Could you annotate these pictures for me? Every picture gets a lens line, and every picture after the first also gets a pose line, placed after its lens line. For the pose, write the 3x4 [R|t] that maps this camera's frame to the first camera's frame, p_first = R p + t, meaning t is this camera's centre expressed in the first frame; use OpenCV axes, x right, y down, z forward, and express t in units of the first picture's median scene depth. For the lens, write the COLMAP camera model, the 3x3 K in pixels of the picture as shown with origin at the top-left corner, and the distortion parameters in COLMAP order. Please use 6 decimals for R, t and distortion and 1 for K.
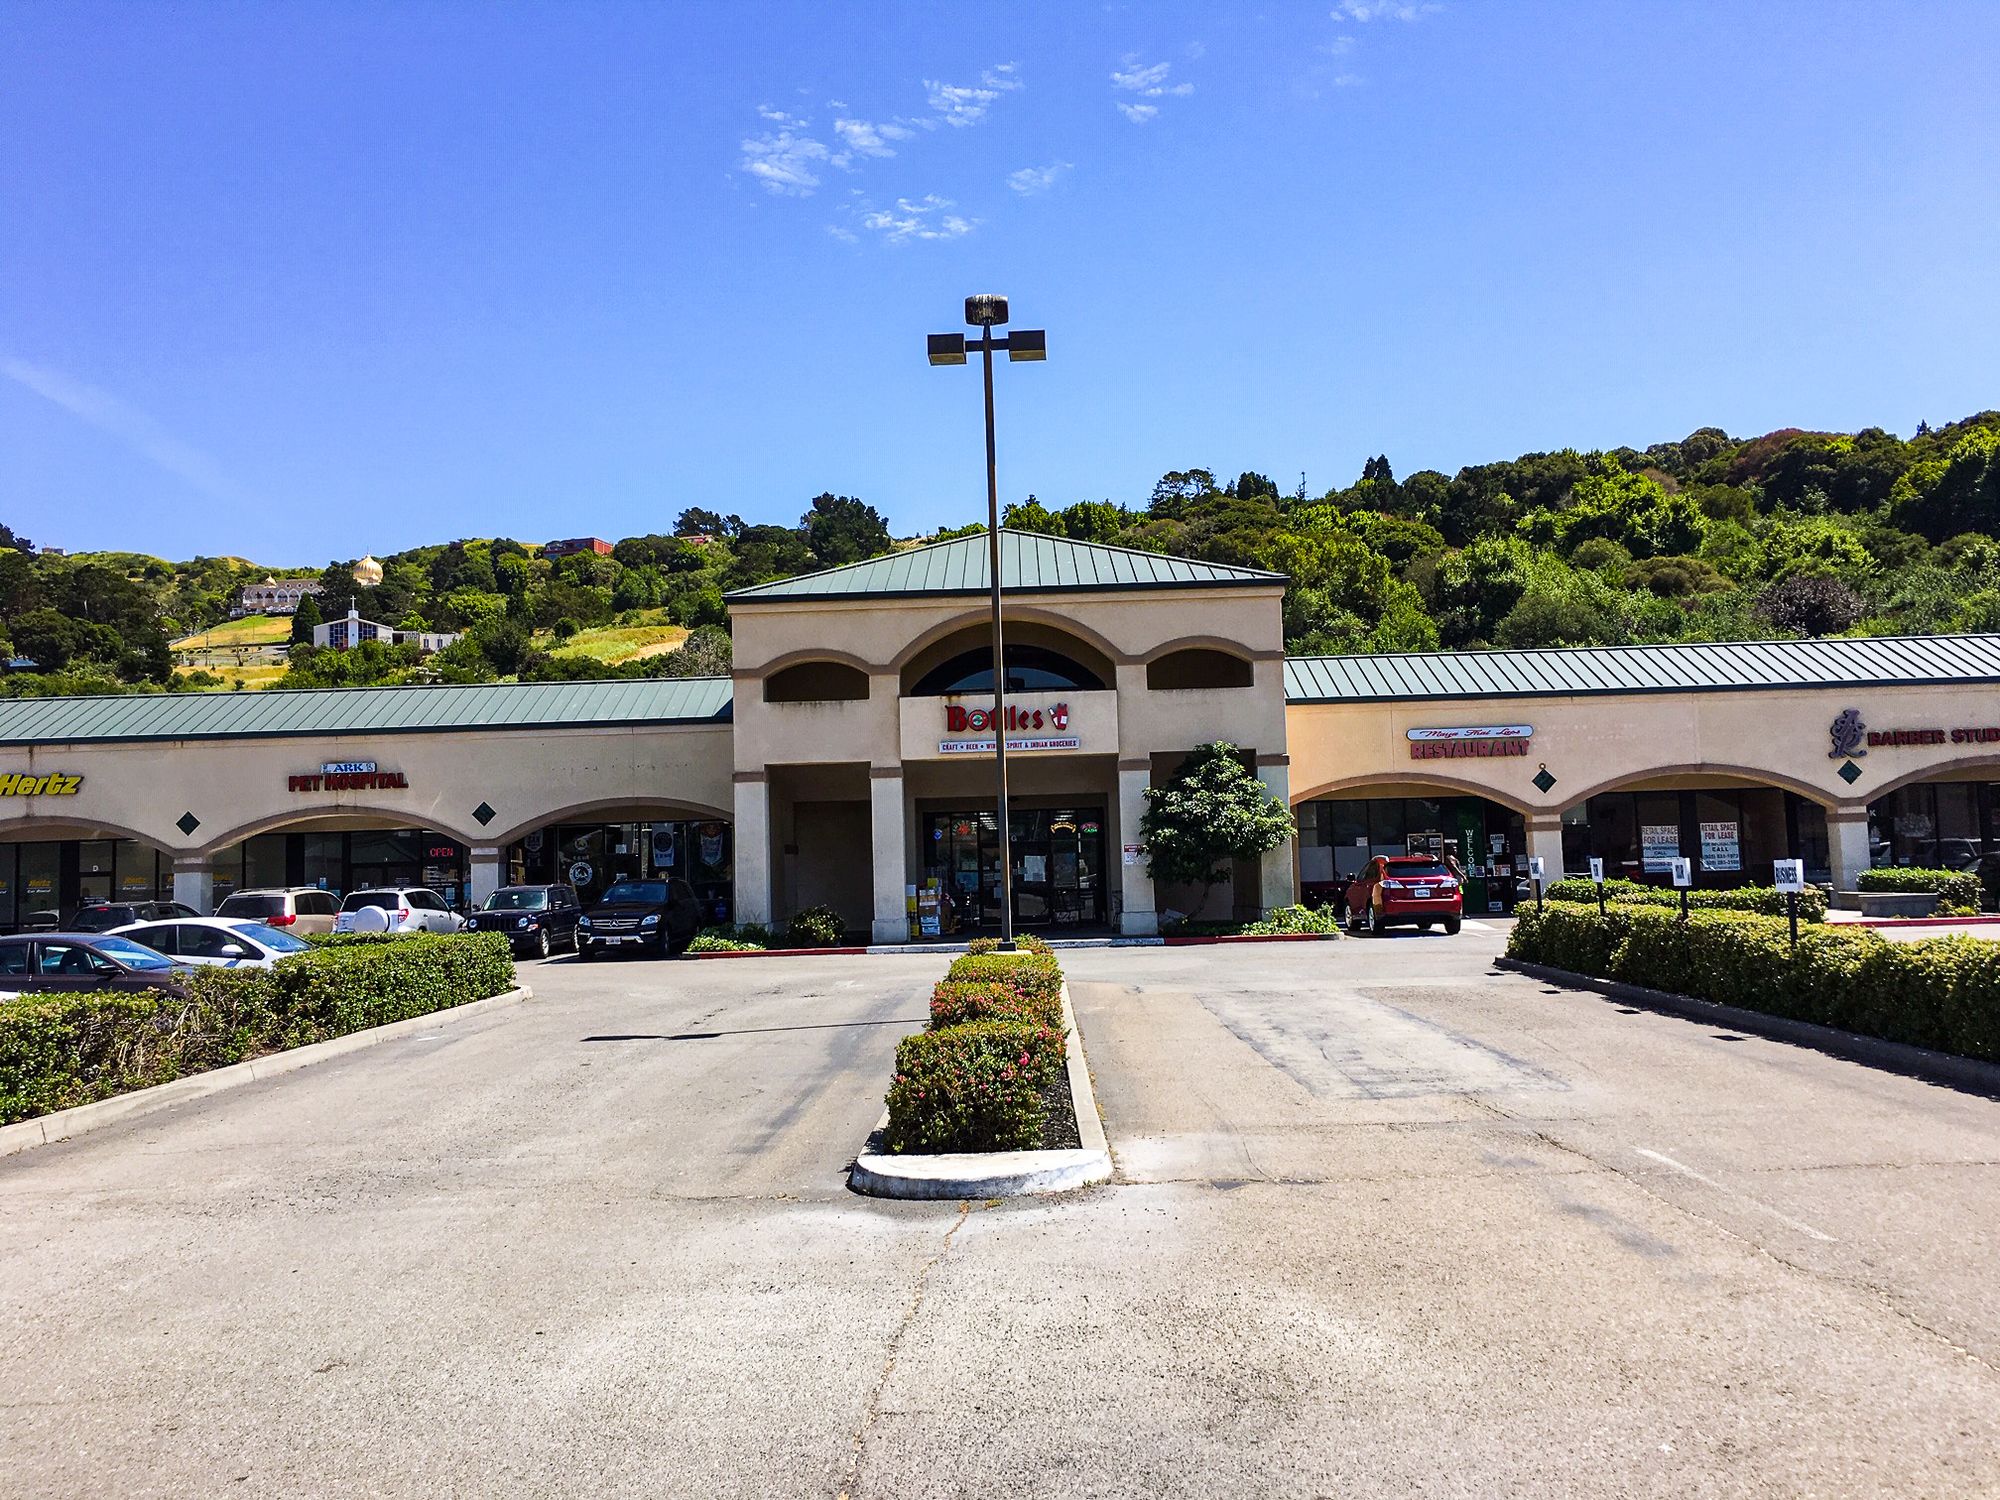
lens RADIAL K [[1687.3, 0, 997.2], [0, 1687.3, 733.0], [0, 0, 1]] dist [0.072404, -0.102459]
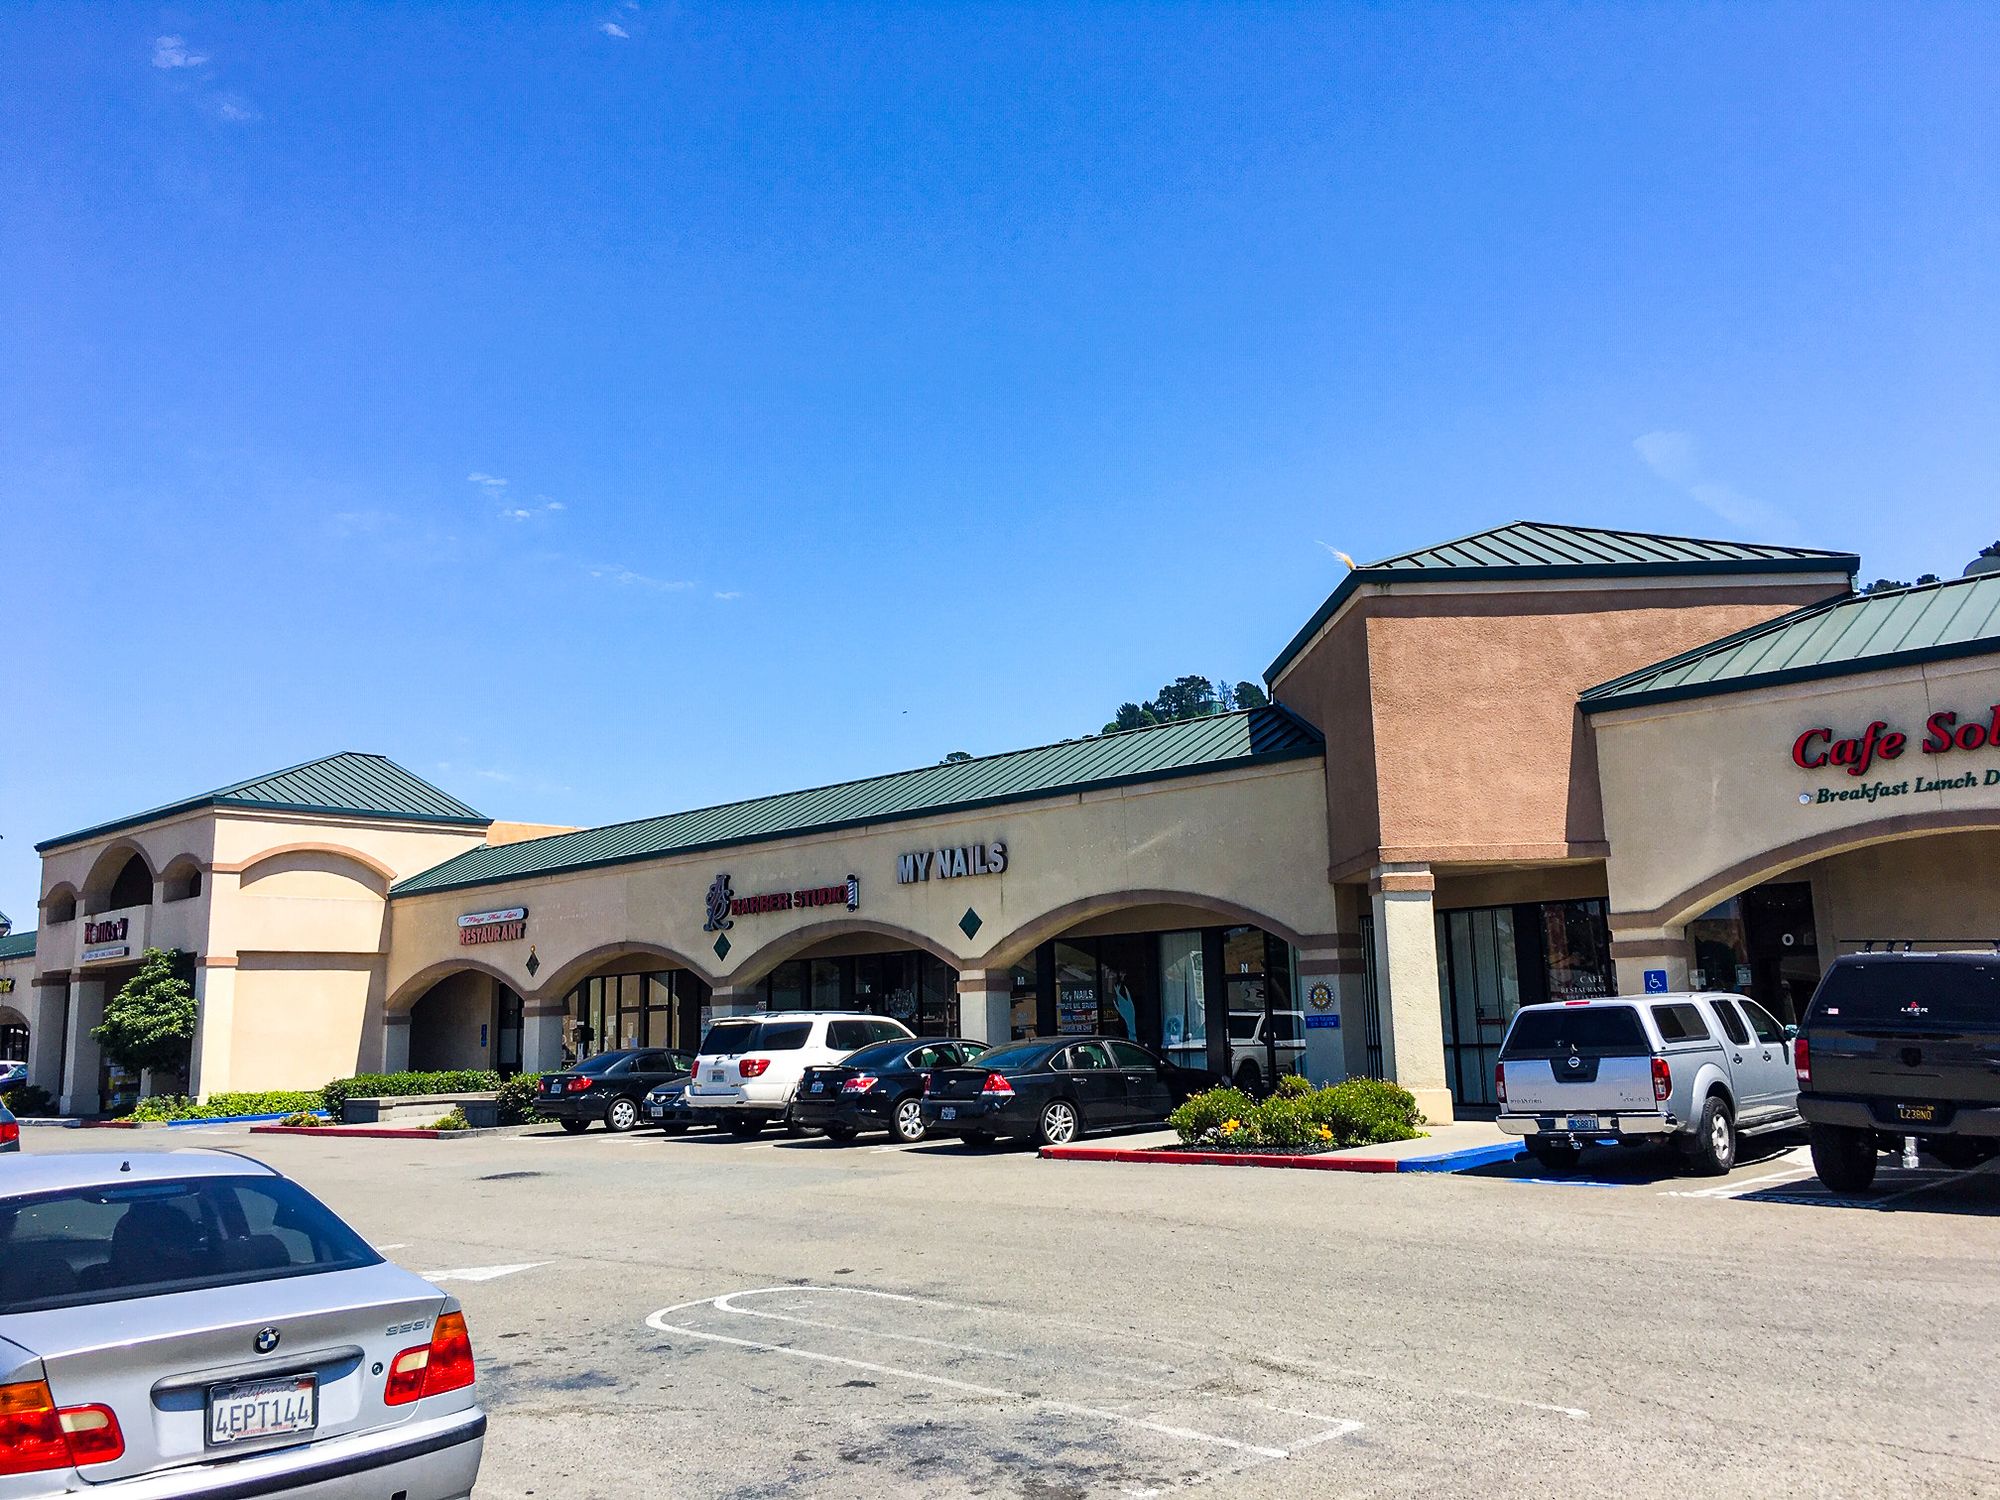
lens RADIAL K [[1687.3, 0, 1004.6], [0, 1687.3, 748.9], [0, 0, 1]] dist [0.072404, -0.102459]
pose [[0.746448, -0.102799, -0.657456, 1.307781], [0.063500, 0.994491, -0.083403, 0.004248], [0.662408, 0.020508, 0.748863, 0.500062]]
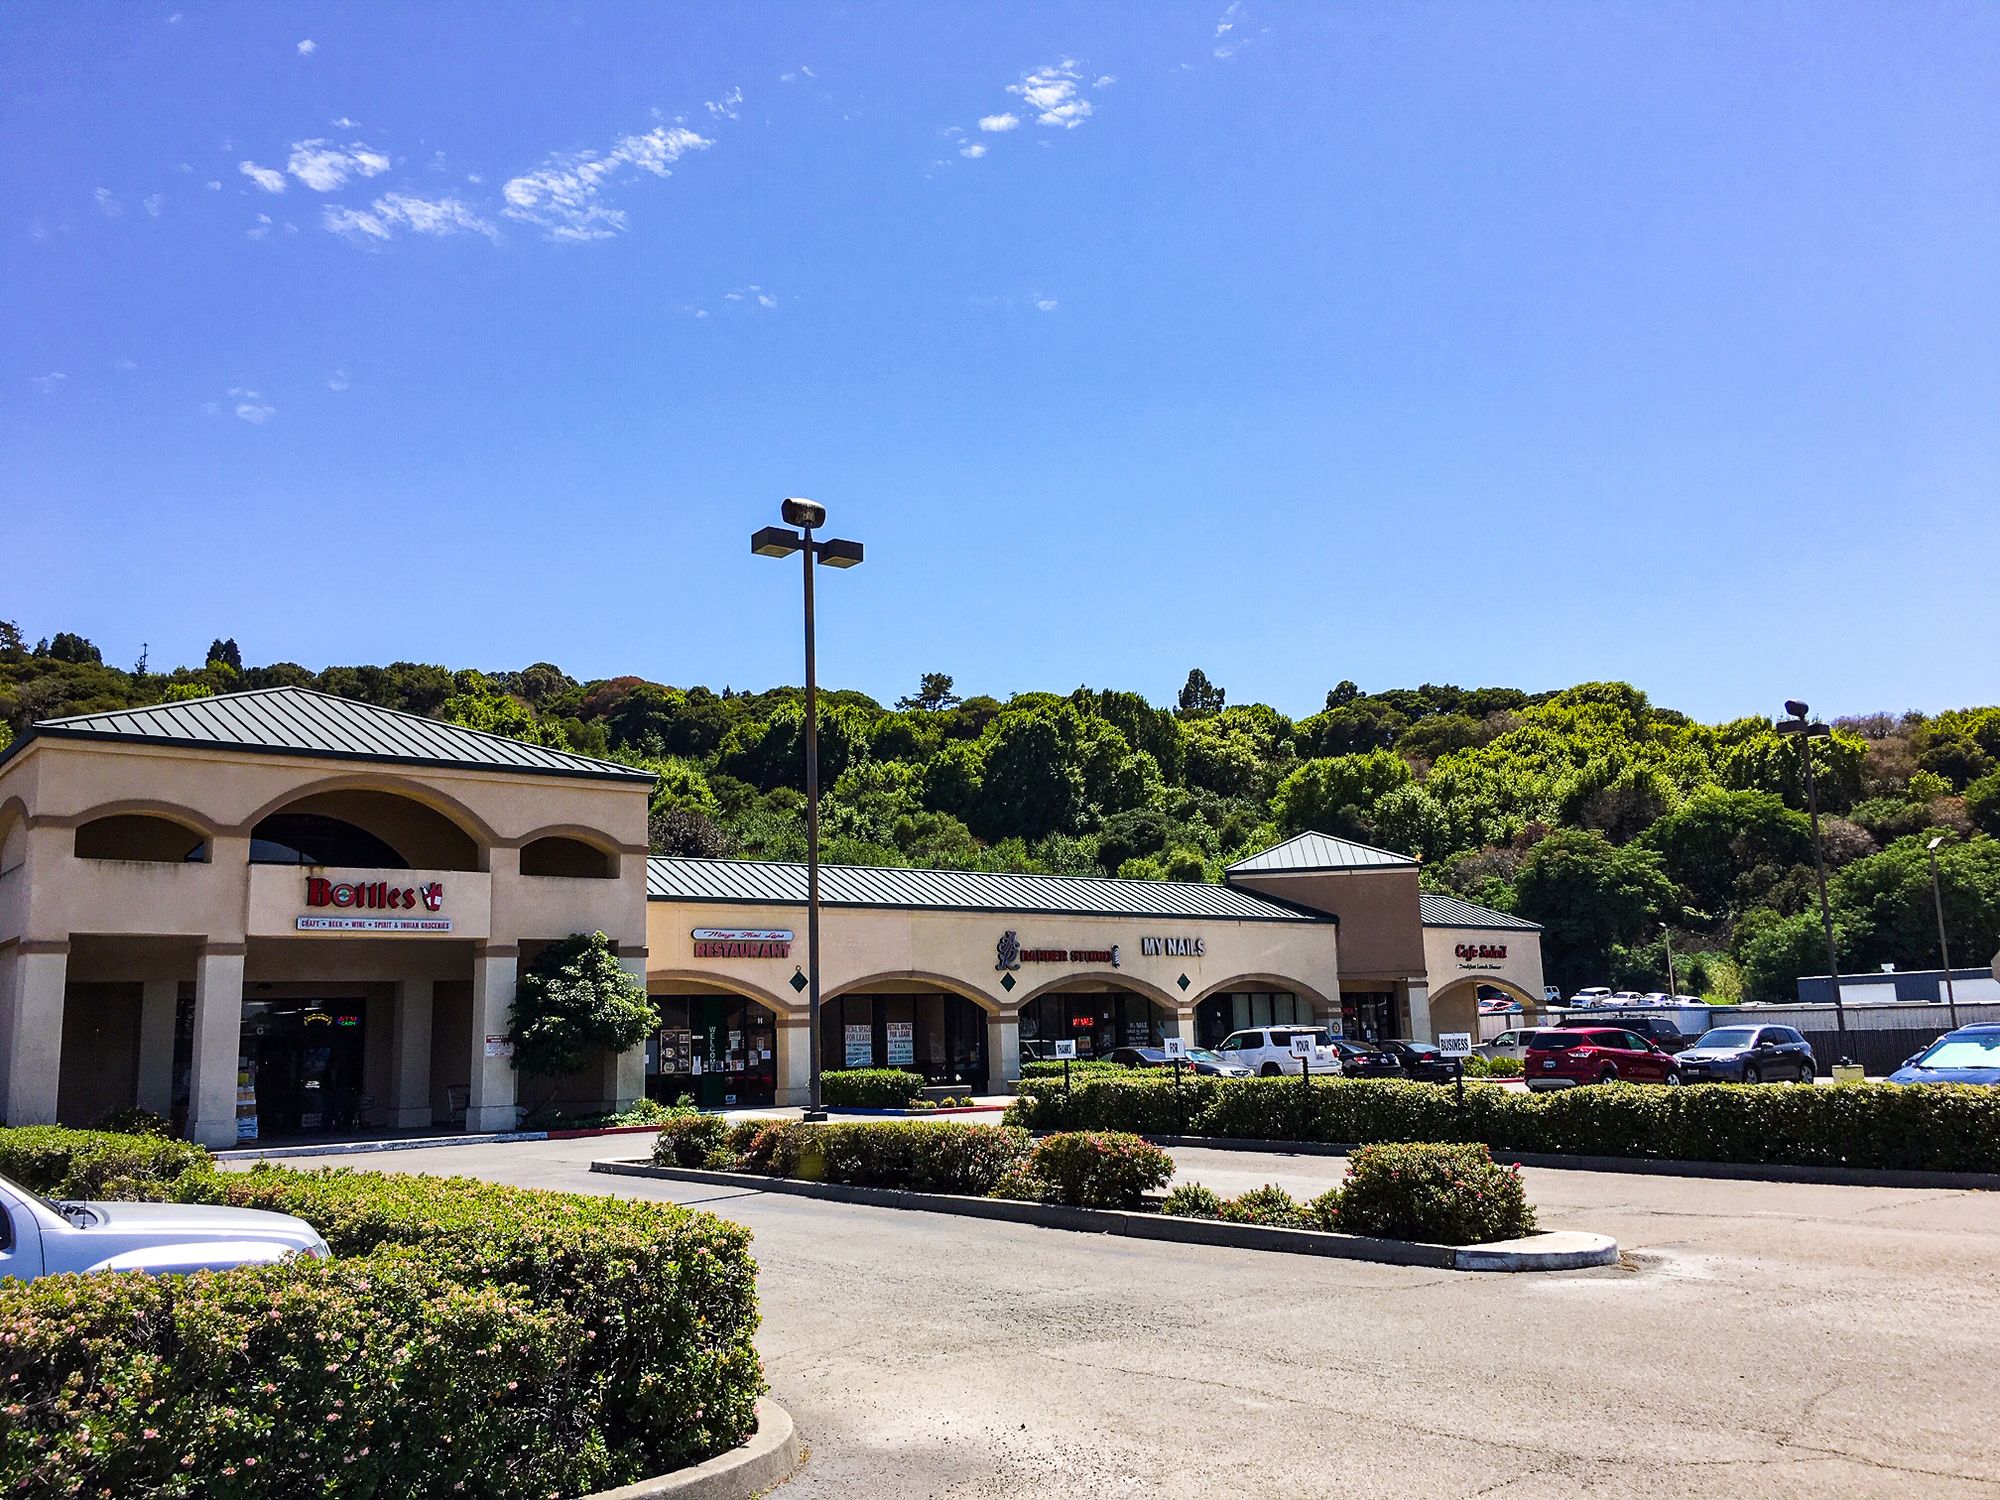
lens RADIAL K [[1687.3, 0, 994.2], [0, 1687.3, 742.5], [0, 0, 1]] dist [0.072404, -0.102459]
pose [[0.769882, 0.120471, 0.626713, -0.324577], [-0.045009, 0.989826, -0.134980, 0.018822], [-0.636598, 0.075711, 0.767471, 0.064815]]
